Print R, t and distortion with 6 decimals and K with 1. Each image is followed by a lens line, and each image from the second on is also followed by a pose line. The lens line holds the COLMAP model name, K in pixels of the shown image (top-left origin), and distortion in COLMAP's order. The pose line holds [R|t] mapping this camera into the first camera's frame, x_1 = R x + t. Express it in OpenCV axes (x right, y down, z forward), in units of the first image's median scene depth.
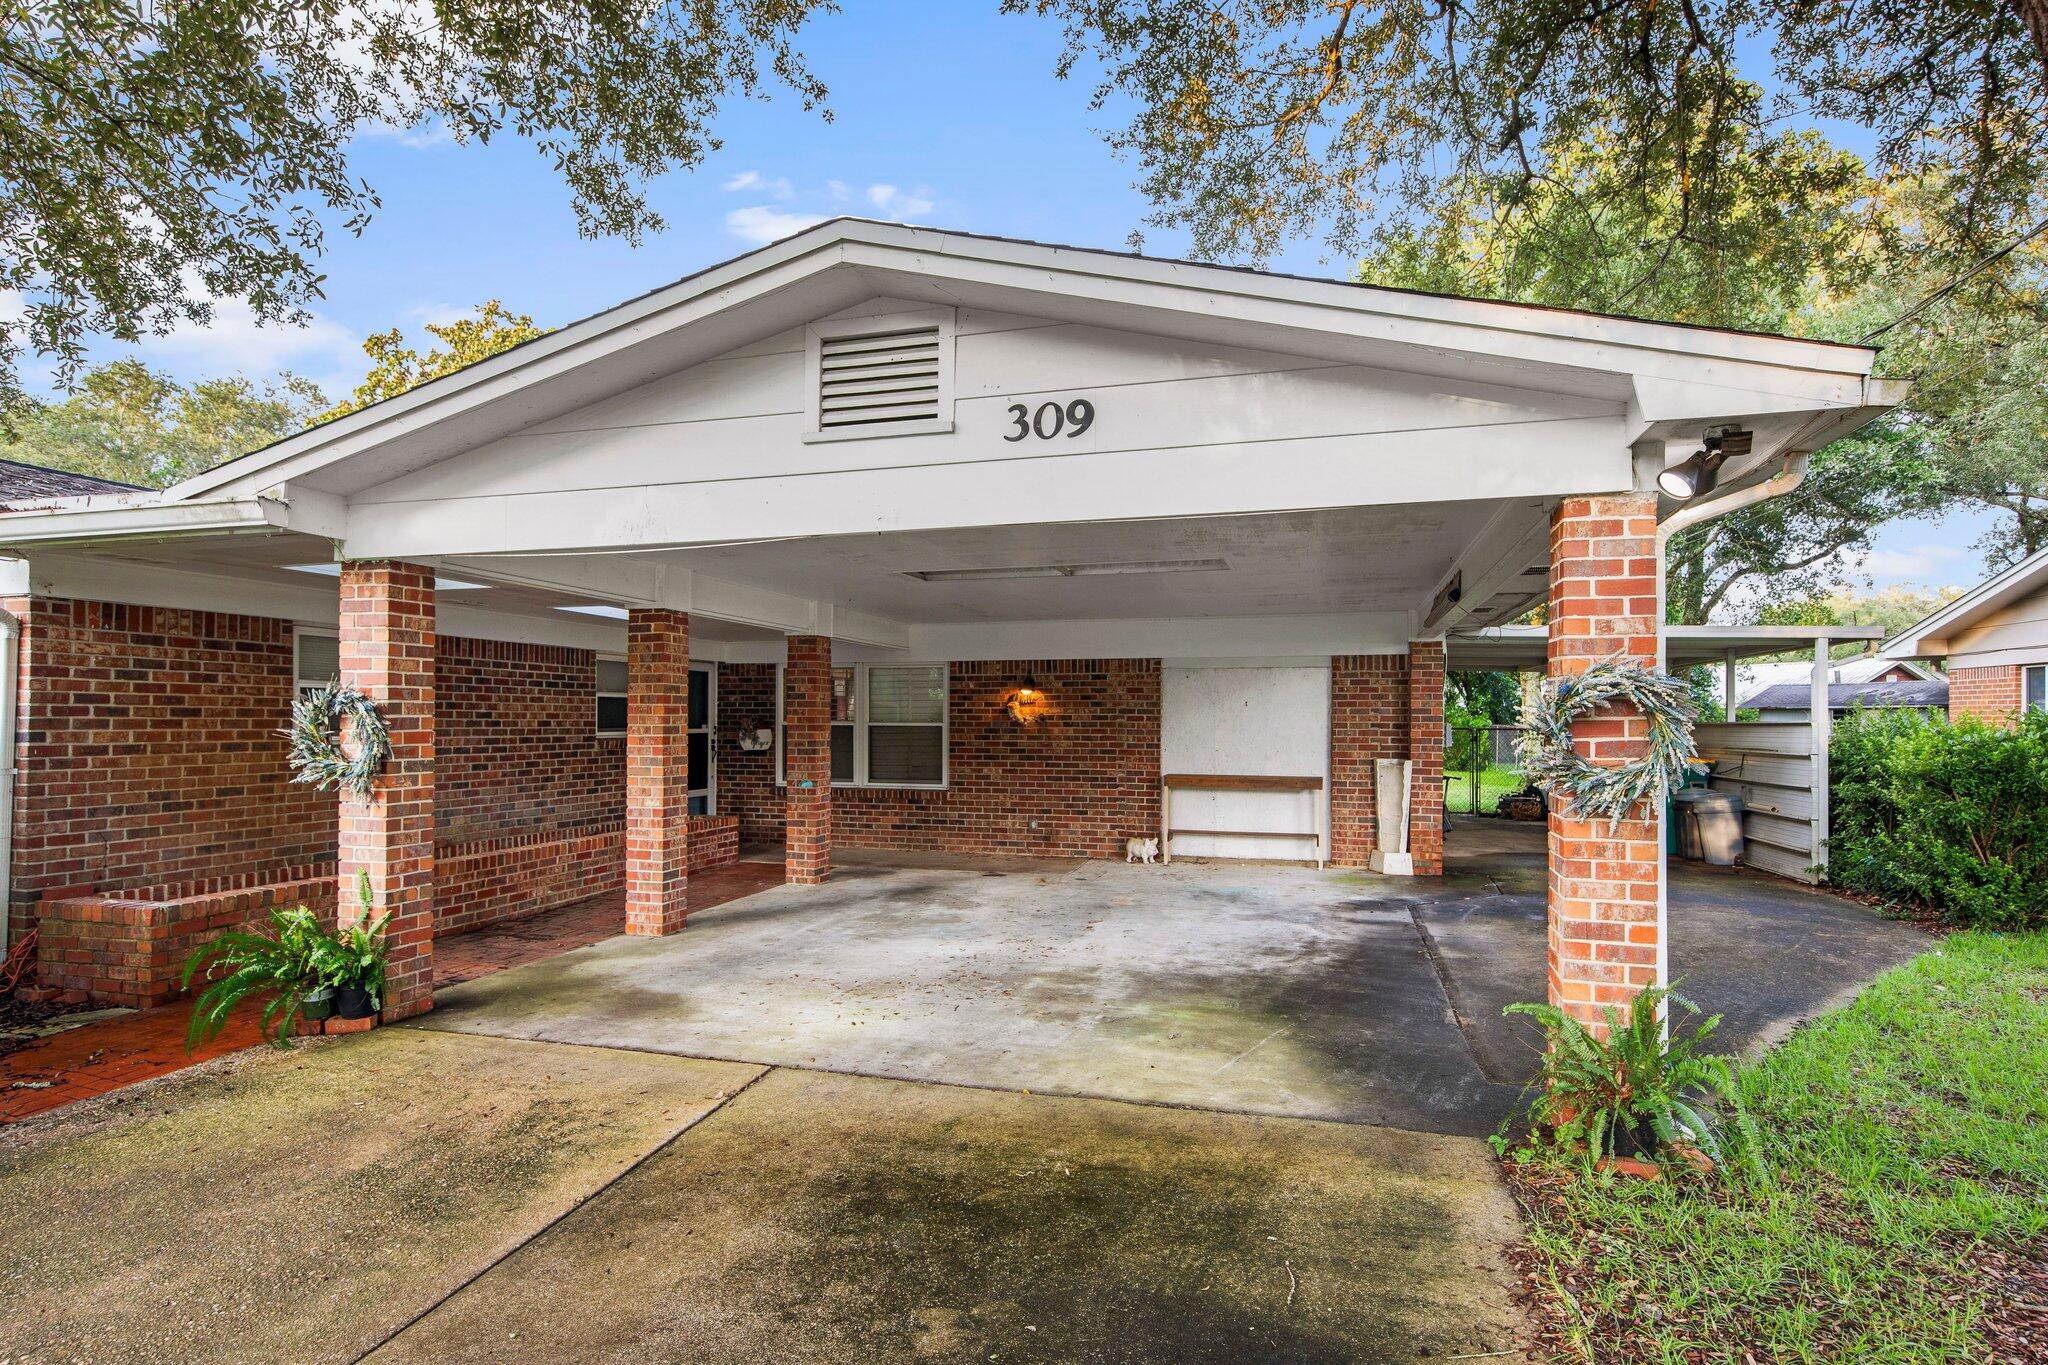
lens RADIAL K [[1071.8, 0, 1043.0], [0, 1071.8, 714.8], [0, 0, 1]] dist [0.004759, 0.000627]
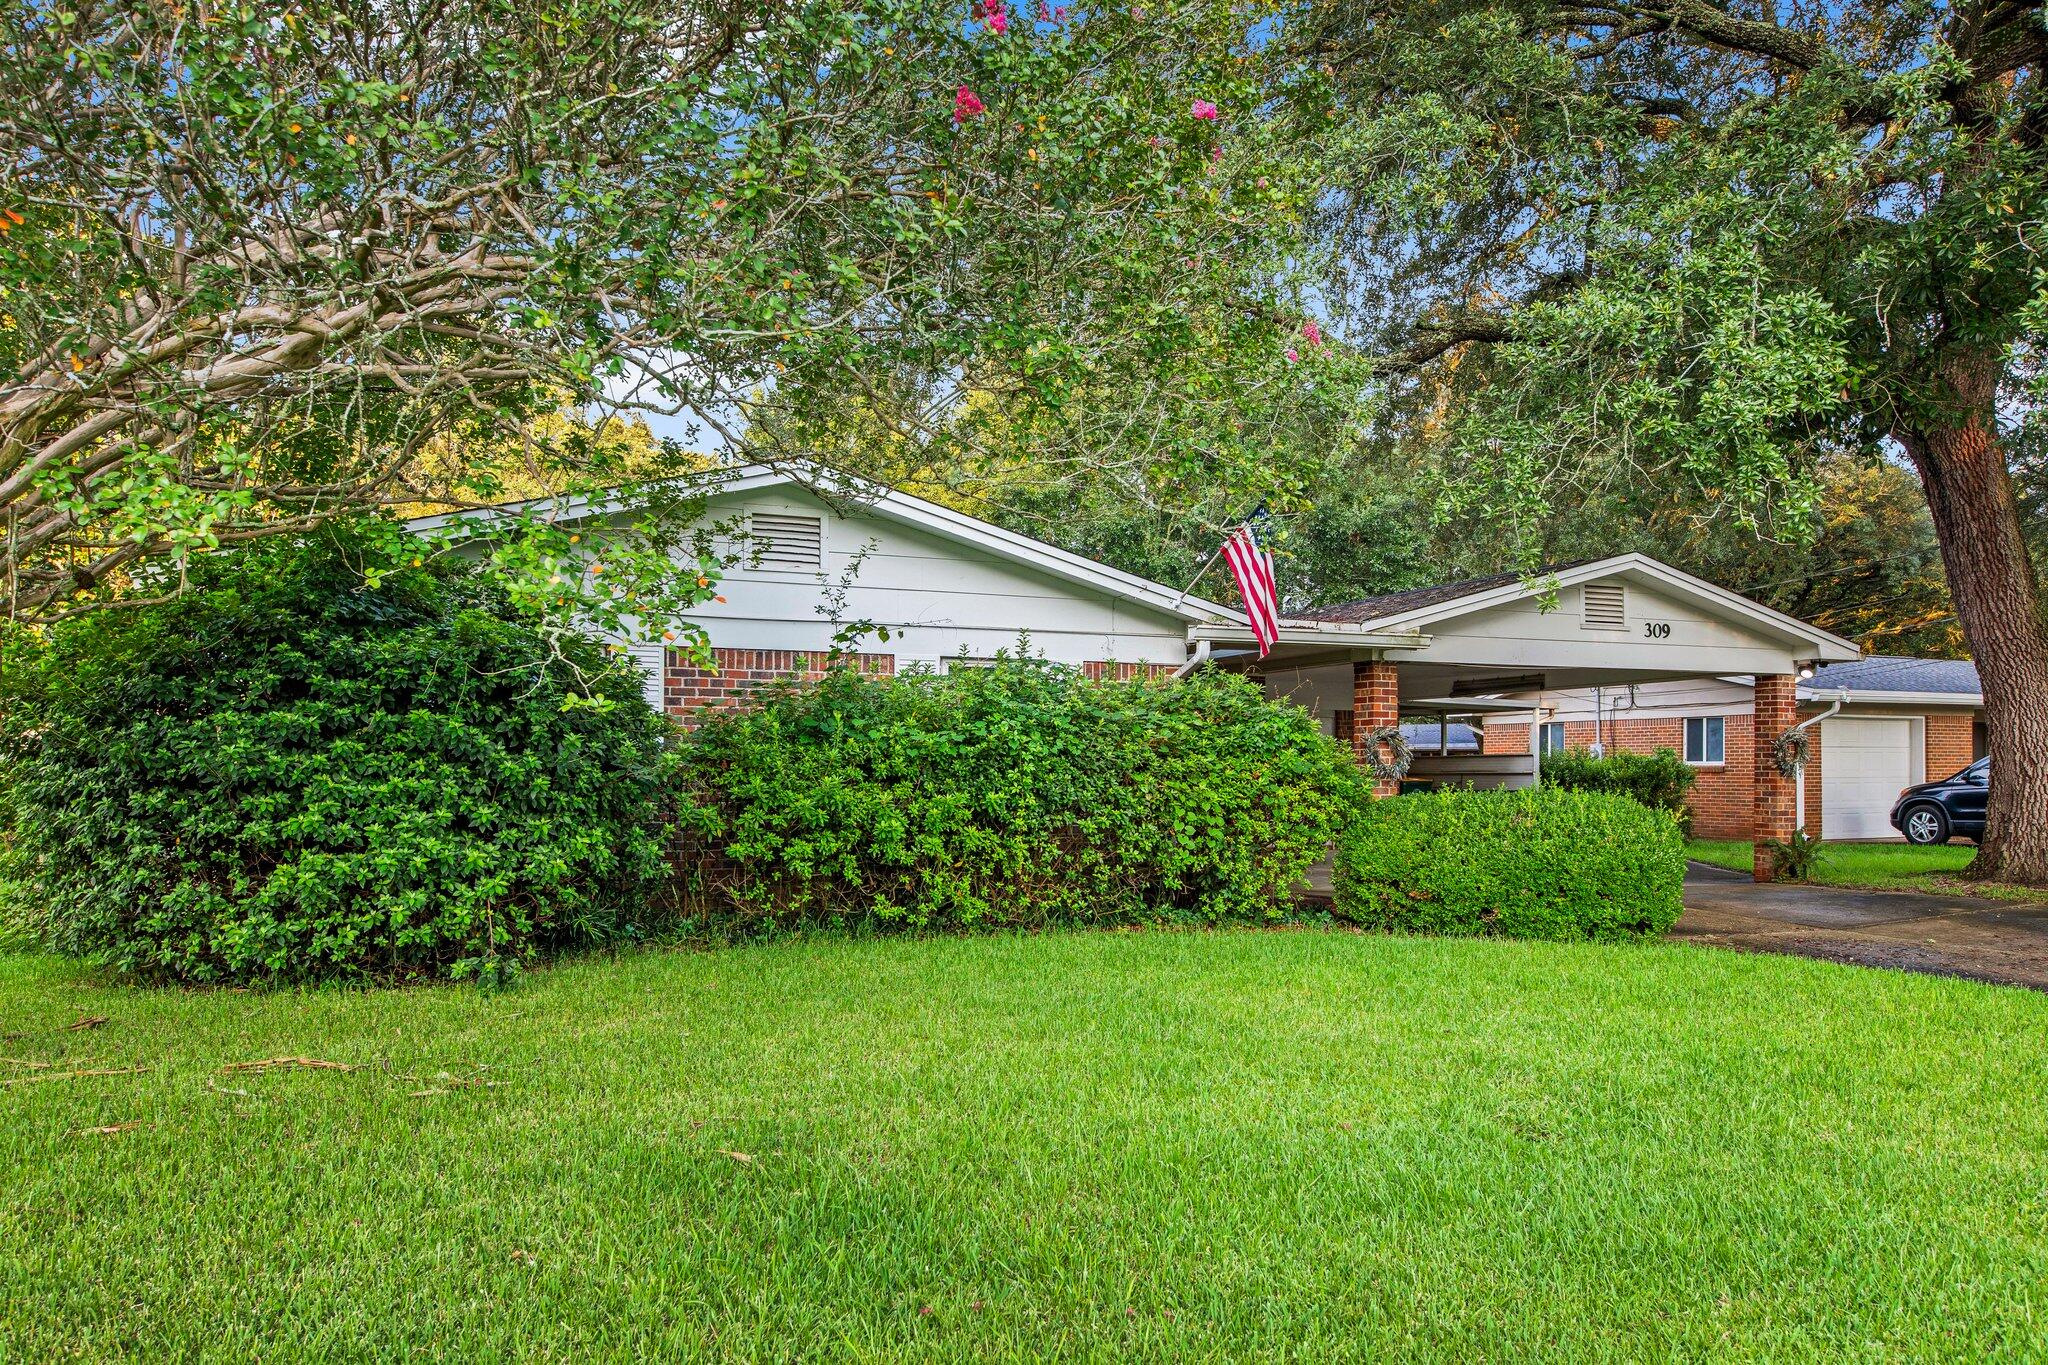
lens RADIAL K [[1439.5, 0, 1020.0], [0, 1439.5, 769.3], [0, 0, 1]] dist [0.002479, 0.000711]
pose [[0.765837, -0.002921, 0.643028, -1.534836], [0.000622, 0.999993, 0.003802, 0.022520], [-0.643034, -0.002511, 0.765834, -0.309867]]
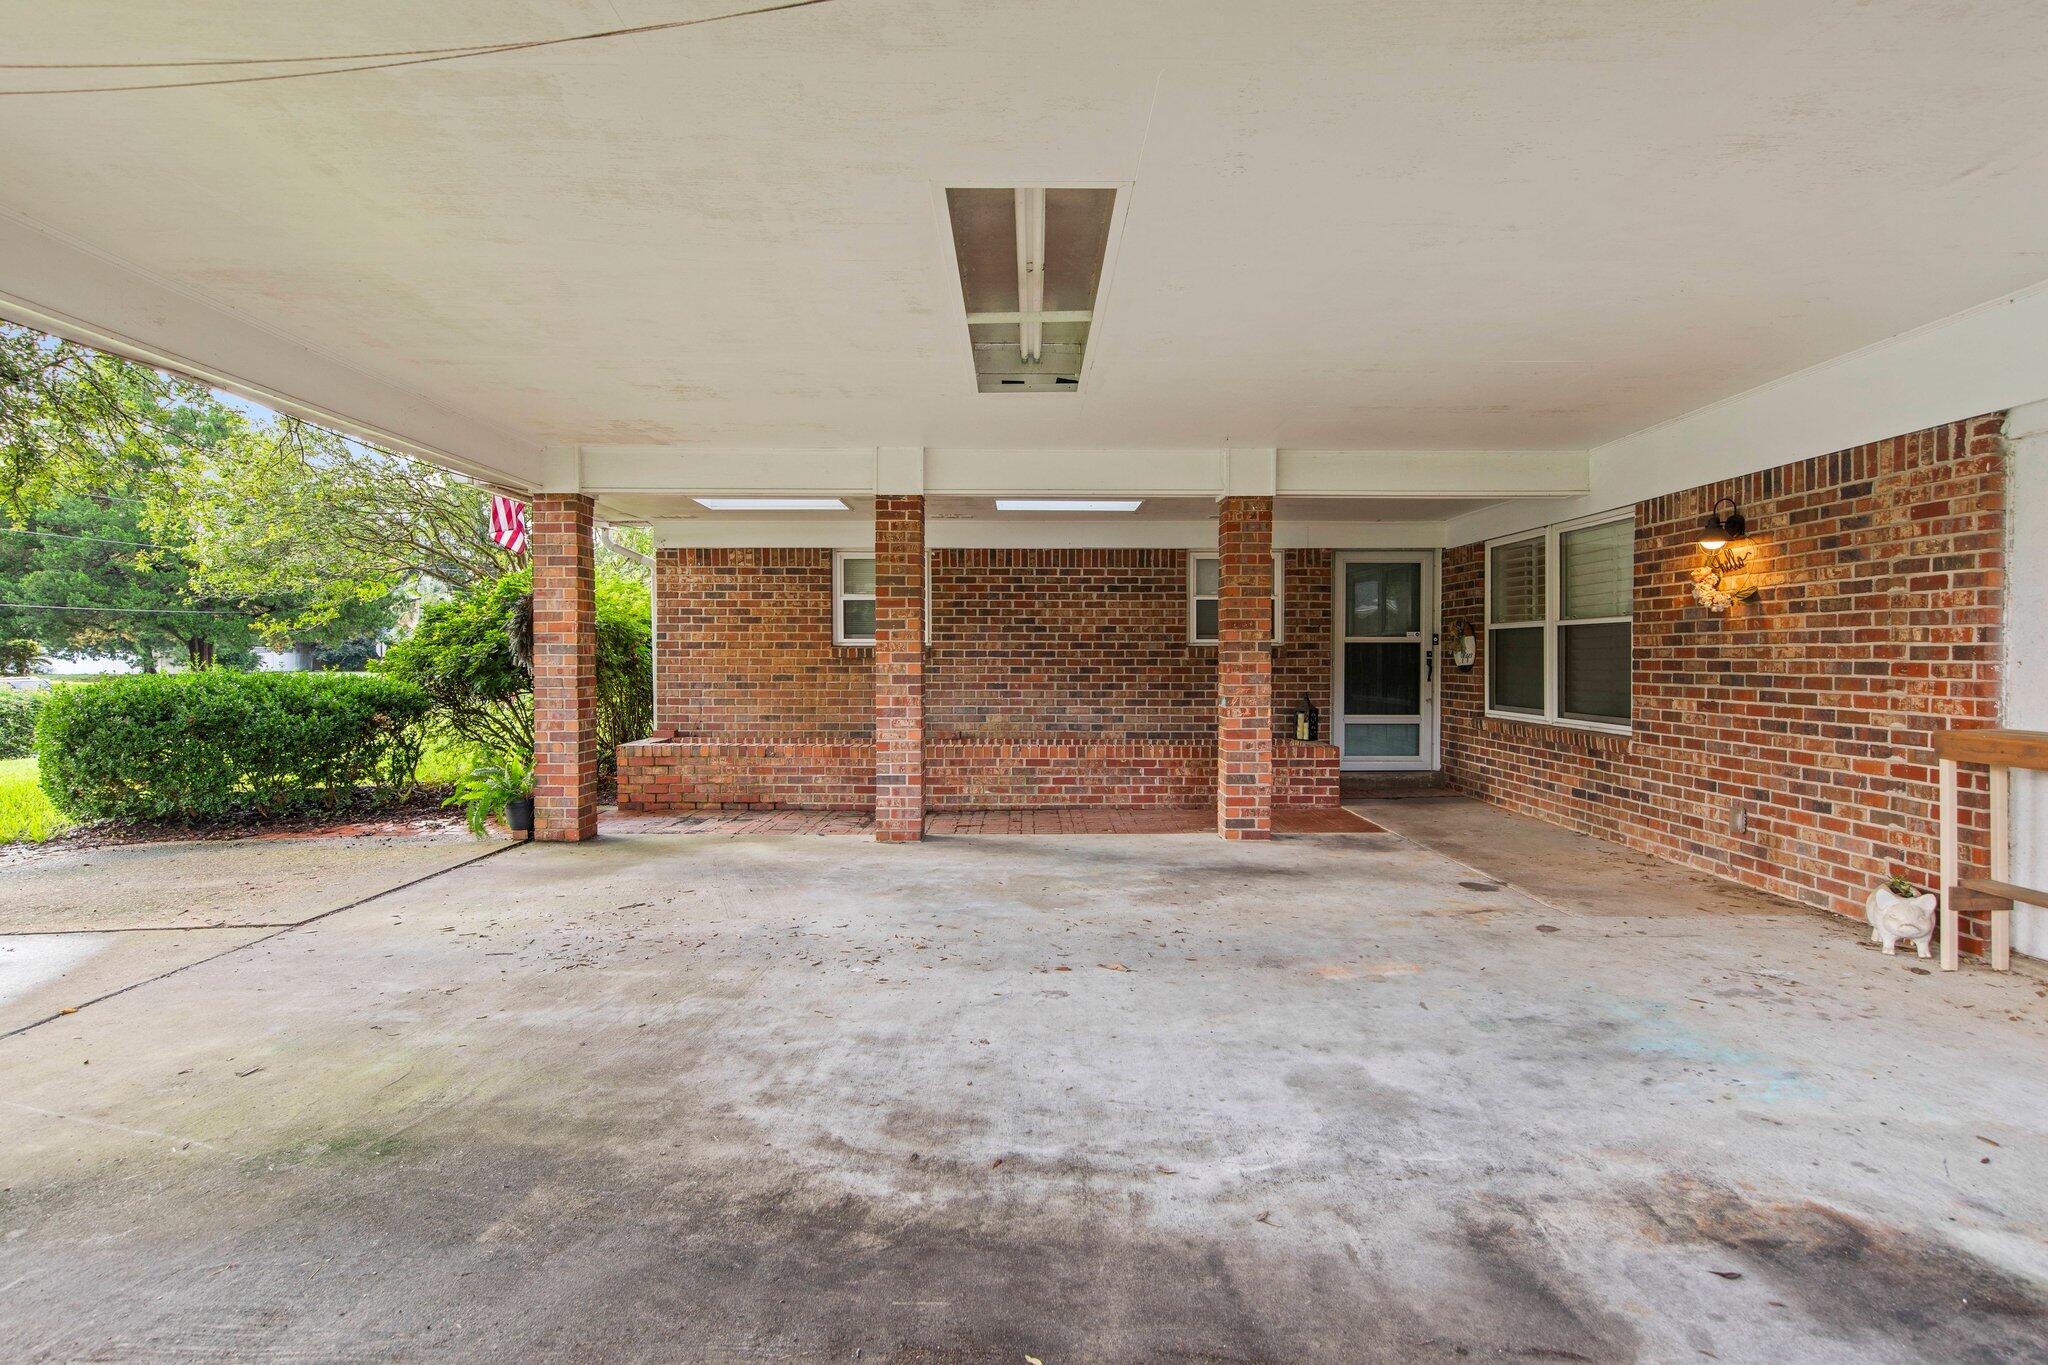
lens RADIAL K [[1041.0, 0, 995.8], [0, 1041.0, 675.4], [0, 0, 1]] dist [0.003863, 0.000739]
pose [[0.251480, 0.015360, -0.967741, 0.429747], [0.004793, 0.999842, 0.017115, 0.033835], [0.967851, -0.008943, 0.251366, 0.669895]]
